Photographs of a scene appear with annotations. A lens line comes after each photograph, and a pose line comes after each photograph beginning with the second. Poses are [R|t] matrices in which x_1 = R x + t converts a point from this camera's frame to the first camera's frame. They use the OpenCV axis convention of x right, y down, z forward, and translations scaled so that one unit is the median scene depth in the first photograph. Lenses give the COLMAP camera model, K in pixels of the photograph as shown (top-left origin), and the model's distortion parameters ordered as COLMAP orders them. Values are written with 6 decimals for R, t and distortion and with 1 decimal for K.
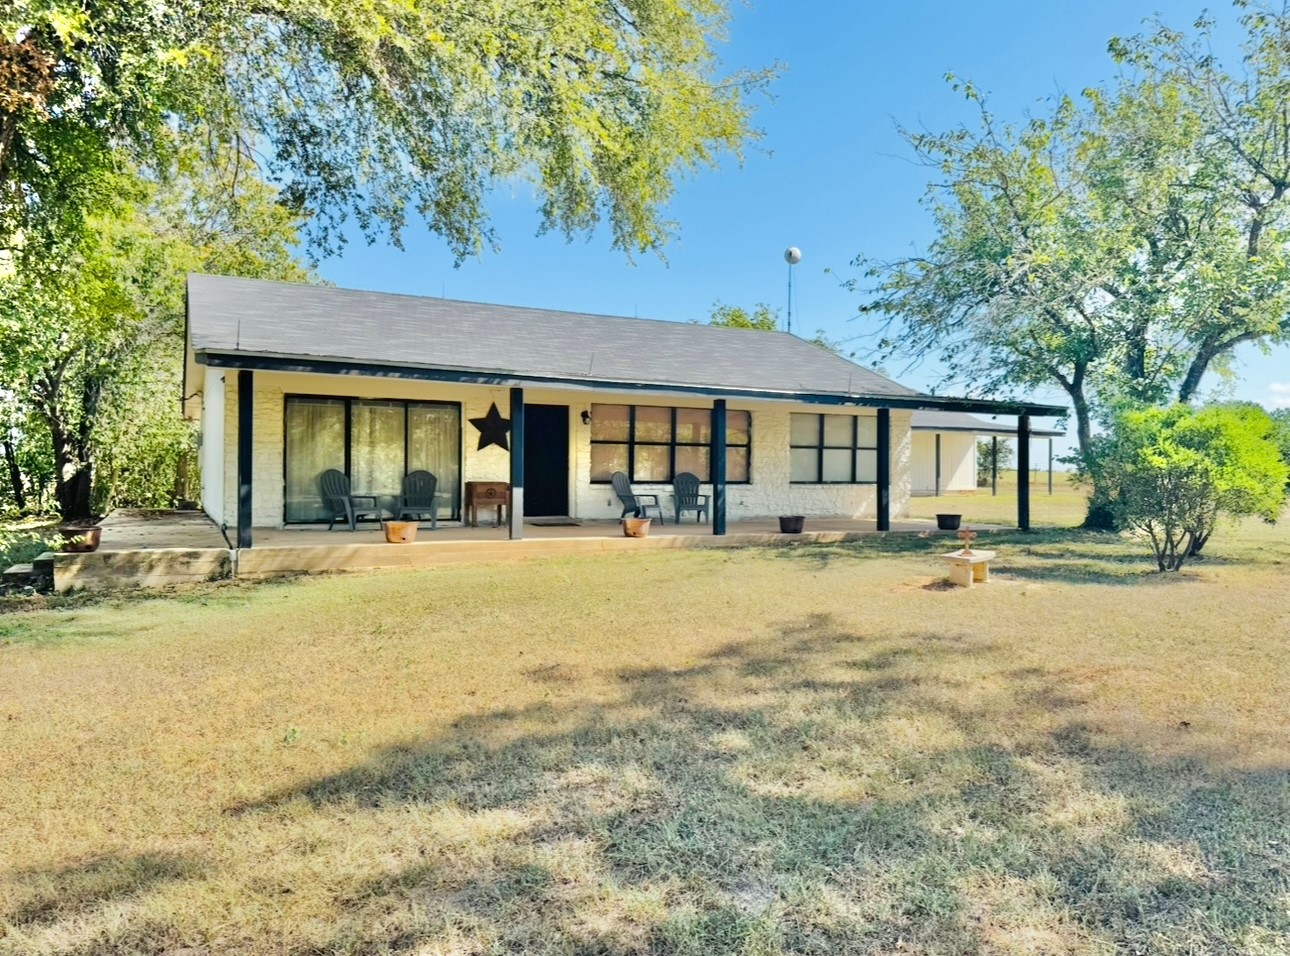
lens RADIAL K [[870.1, 0, 643.4], [0, 870.1, 471.2], [0, 0, 1]] dist [-0.002653, -0.003713]
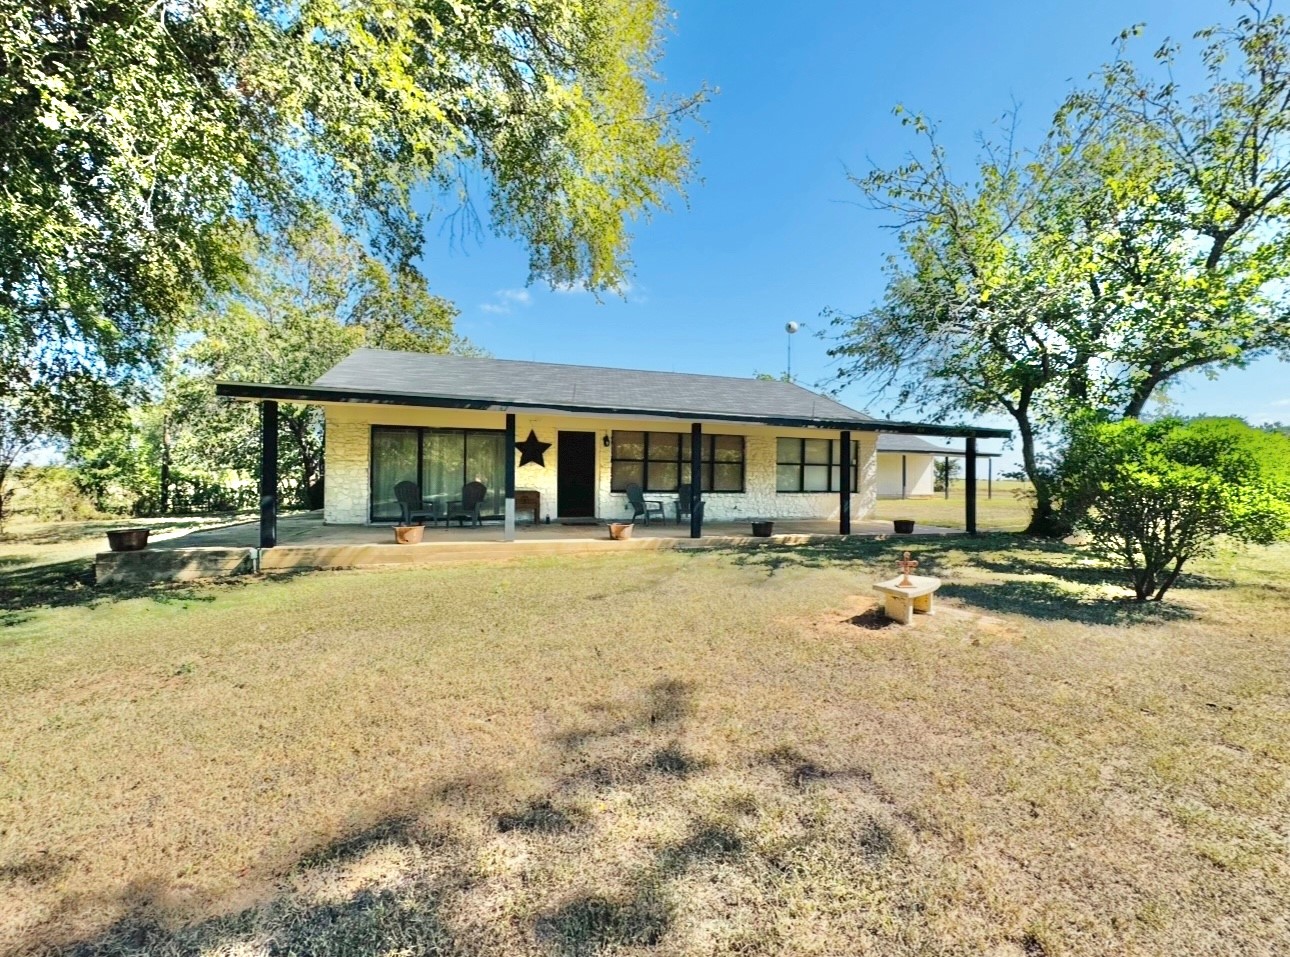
lens RADIAL K [[514.6, 0, 642.7], [0, 514.6, 478.2], [0, 0, 1]] dist [0.000831, 0.000299]
pose [[0.988360, 0.003949, -0.152082, 0.106687], [-0.004262, 0.999989, -0.001732, -0.005627], [0.152073, 0.002360, 0.988366, 0.252086]]
